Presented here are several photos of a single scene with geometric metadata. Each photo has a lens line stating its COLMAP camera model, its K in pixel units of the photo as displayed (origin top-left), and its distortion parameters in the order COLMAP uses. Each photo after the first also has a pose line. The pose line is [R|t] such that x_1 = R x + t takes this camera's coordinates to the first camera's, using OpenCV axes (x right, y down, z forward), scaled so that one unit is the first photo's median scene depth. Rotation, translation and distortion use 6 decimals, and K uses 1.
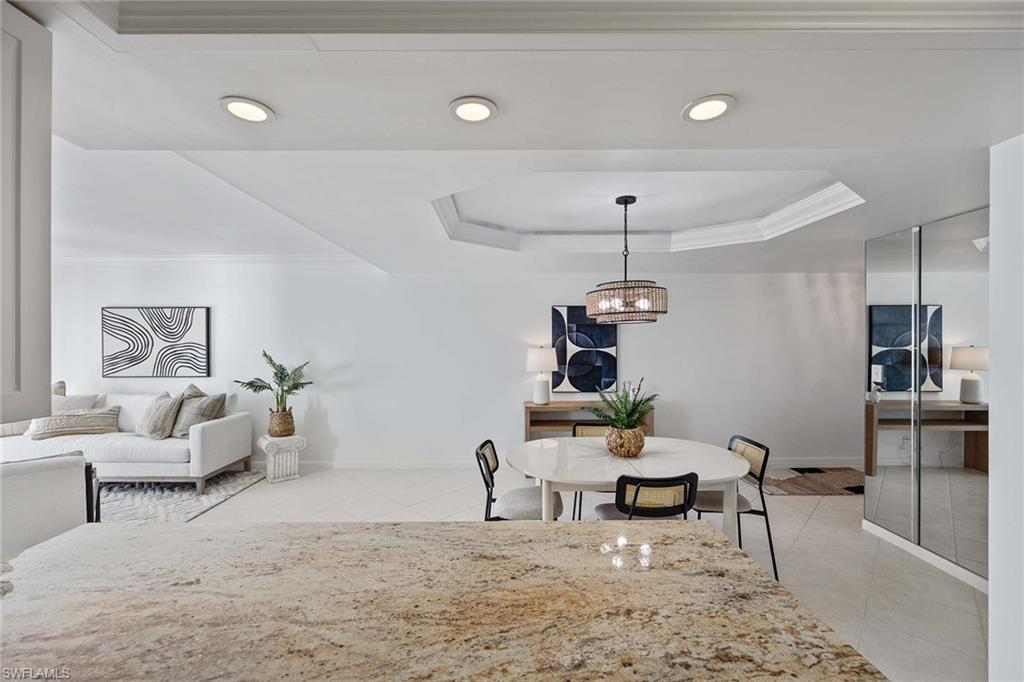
lens RADIAL K [[416.0, 0, 504.0], [0, 416.0, 342.0], [0, 0, 1]] dist [-0.004215, -0.000375]
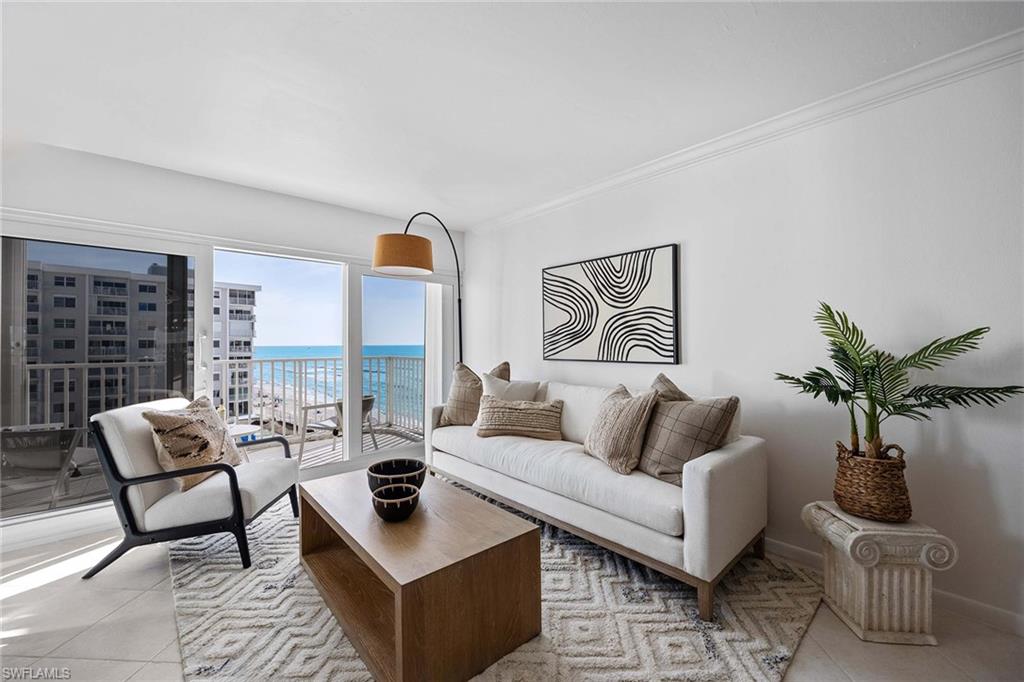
lens RADIAL K [[408.5, 0, 517.6], [0, 408.5, 338.1], [0, 0, 1]] dist [-0.005756, 0.000685]
pose [[0.681266, -0.011142, -0.731951, -0.476630], [0.001218, 0.999900, -0.014087, 0.059297], [0.732035, 0.008705, 0.681212, 0.478349]]
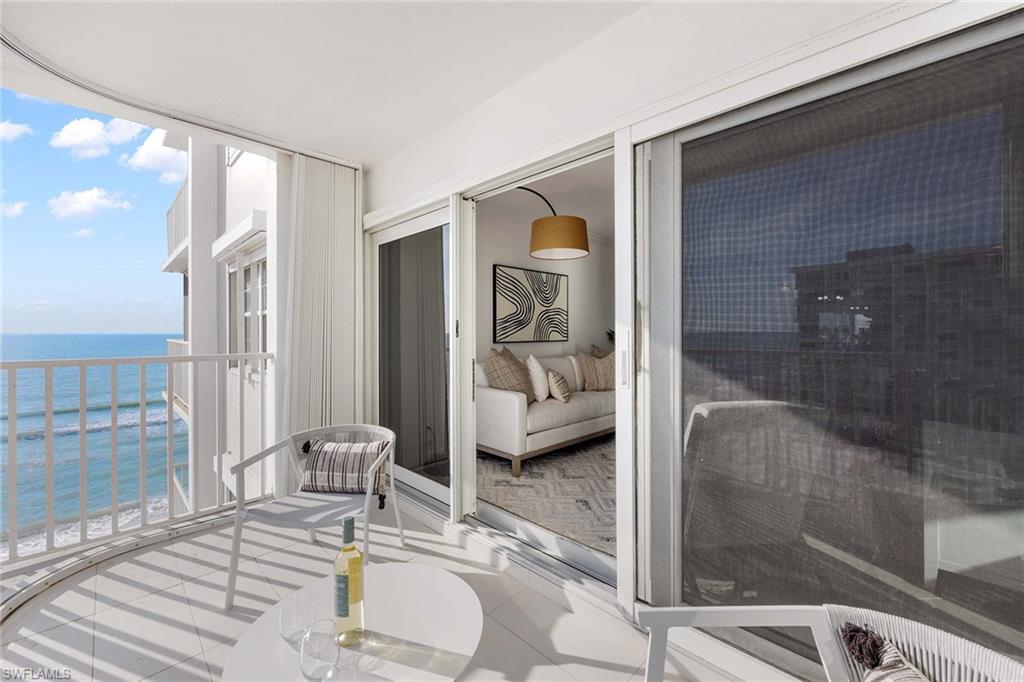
lens RADIAL K [[408.5, 0, 512.1], [0, 408.5, 336.3], [0, 0, 1]] dist [-0.005756, 0.000685]
pose [[0.702525, -0.007968, 0.711615, -1.673490], [0.004989, 0.999968, 0.006272, 0.069664], [-0.711642, -0.000857, 0.702542, 0.380874]]
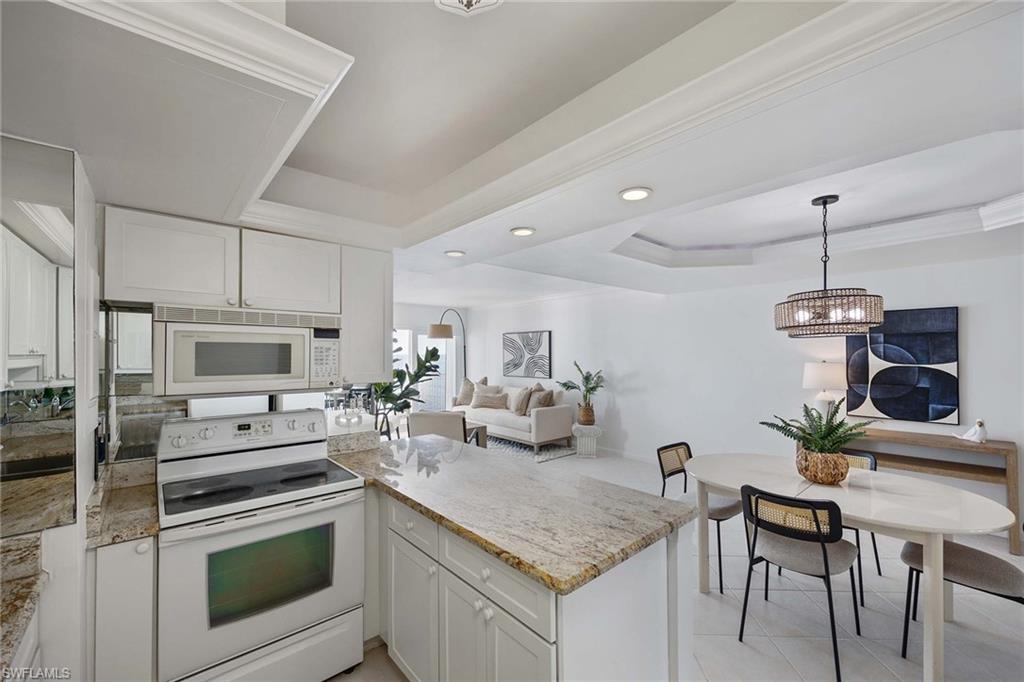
lens RADIAL K [[408.5, 0, 514.1], [0, 408.5, 348.7], [0, 0, 1]] dist [-0.005756, 0.000685]
pose [[0.662220, -0.008531, -0.749261, 0.304010], [-0.000347, 0.999932, -0.011692, -0.004508], [0.749309, 0.008003, 0.662172, -0.054117]]
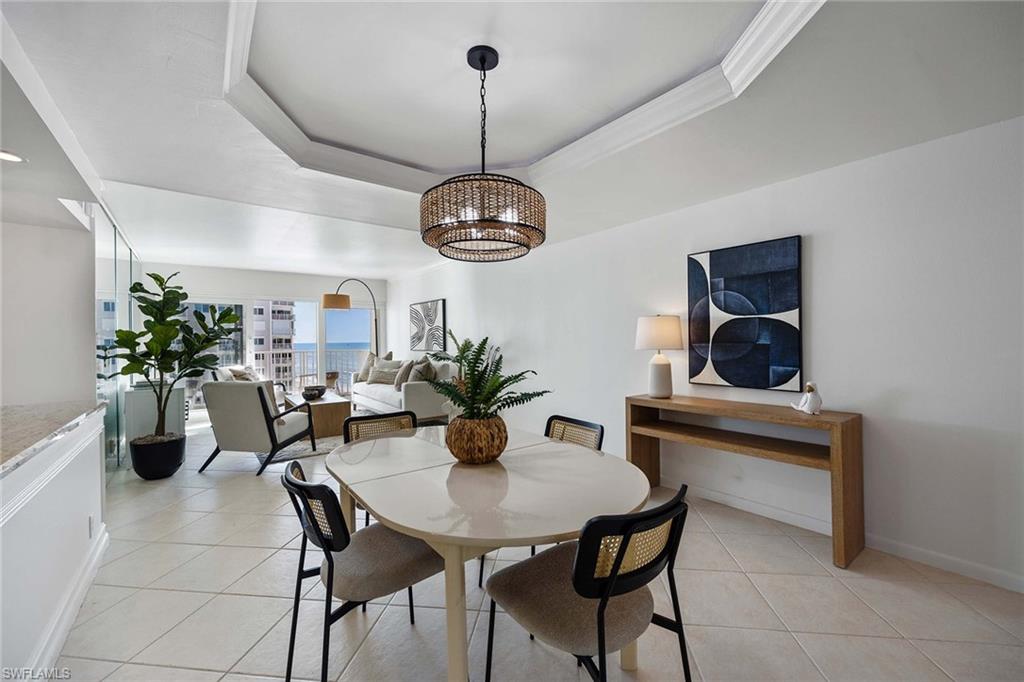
lens RADIAL K [[408.5, 0, 513.1], [0, 408.5, 336.7], [0, 0, 1]] dist [-0.005756, 0.000685]
pose [[0.617414, -0.009849, -0.786576, 0.483720], [0.005803, 0.999951, -0.007966, 0.051944], [0.786617, 0.000354, 0.617442, 0.390518]]
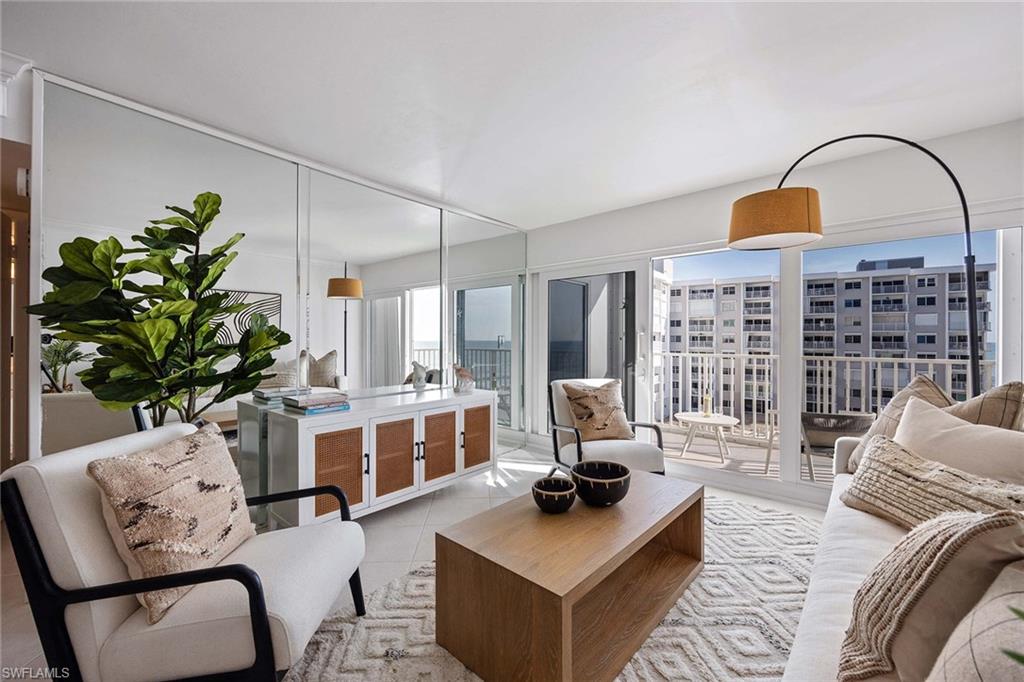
lens RADIAL K [[408.5, 0, 509.8], [0, 408.5, 335.5], [0, 0, 1]] dist [-0.005756, 0.000685]
pose [[-0.652247, -0.007351, -0.757971, -0.511549], [-0.004299, 0.999973, -0.005999, 0.057462], [0.757995, -0.000654, -0.652261, 0.894126]]
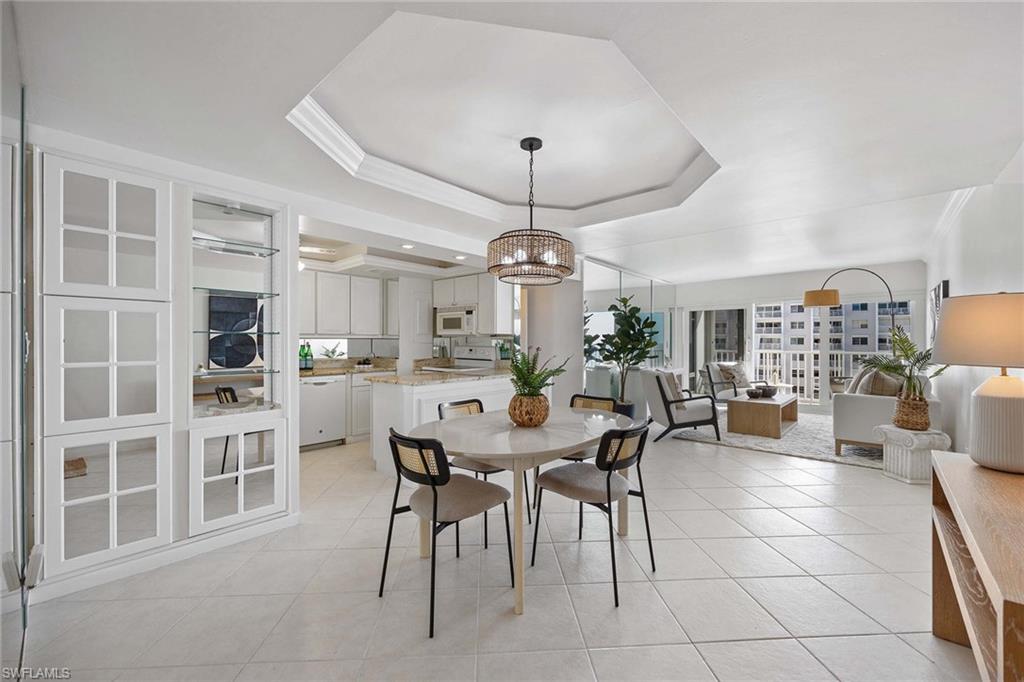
lens RADIAL K [[408.5, 0, 511.6], [0, 408.5, 338.3], [0, 0, 1]] dist [-0.005756, 0.000685]
pose [[-0.659583, -0.005173, -0.751614, 0.603702], [-0.000504, 0.999979, -0.006441, 0.051866], [0.751632, -0.003869, -0.659571, 0.933780]]
